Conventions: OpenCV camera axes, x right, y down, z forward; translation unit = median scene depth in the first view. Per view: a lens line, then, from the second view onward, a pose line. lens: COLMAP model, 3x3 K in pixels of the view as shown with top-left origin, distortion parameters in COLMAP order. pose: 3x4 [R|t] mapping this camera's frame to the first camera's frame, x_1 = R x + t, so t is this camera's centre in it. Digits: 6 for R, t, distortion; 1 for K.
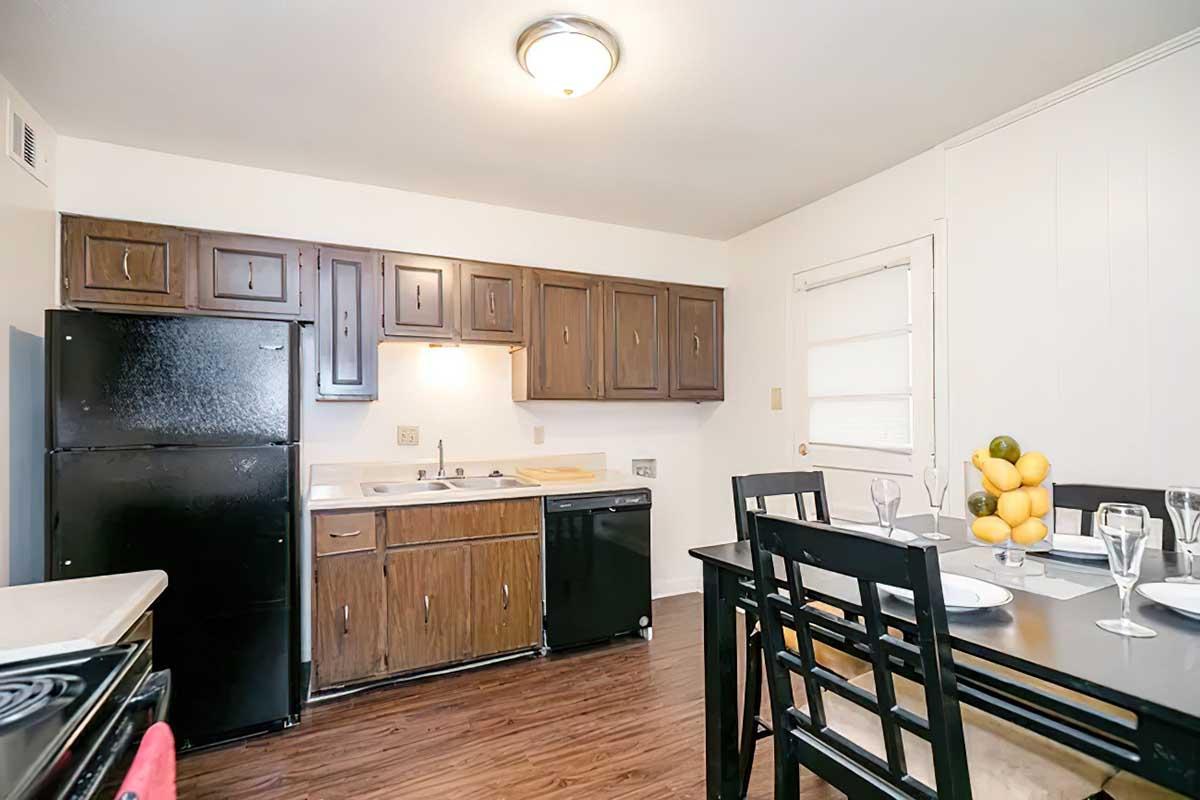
lens RADIAL K [[548.4, 0, 611.1], [0, 548.4, 407.1], [0, 0, 1]] dist [0.003989, -0.001546]
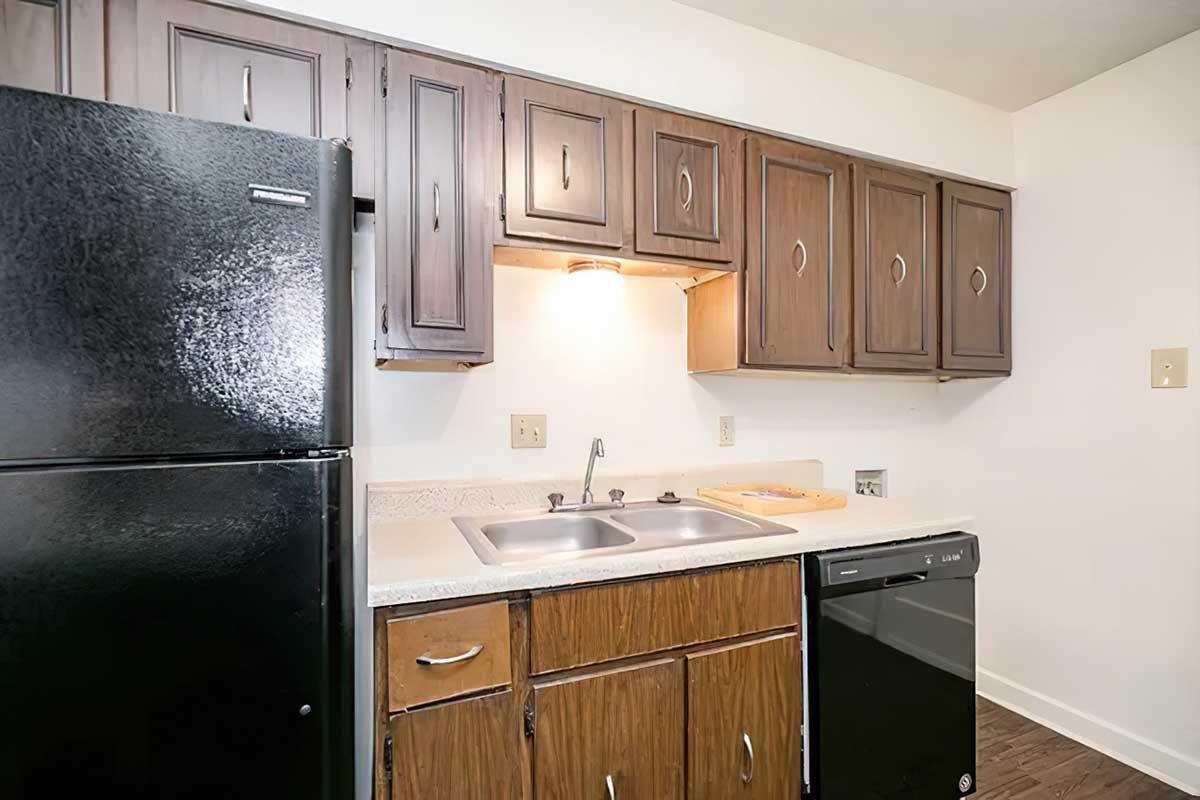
lens RADIAL K [[548.4, 0, 590.4], [0, 548.4, 403.7], [0, 0, 1]] dist [0.003989, -0.001546]
pose [[0.996192, 0.001142, -0.087178, -0.261462], [-0.000793, 0.999992, 0.004041, 0.021775], [0.087182, -0.003957, 0.996185, 0.449273]]
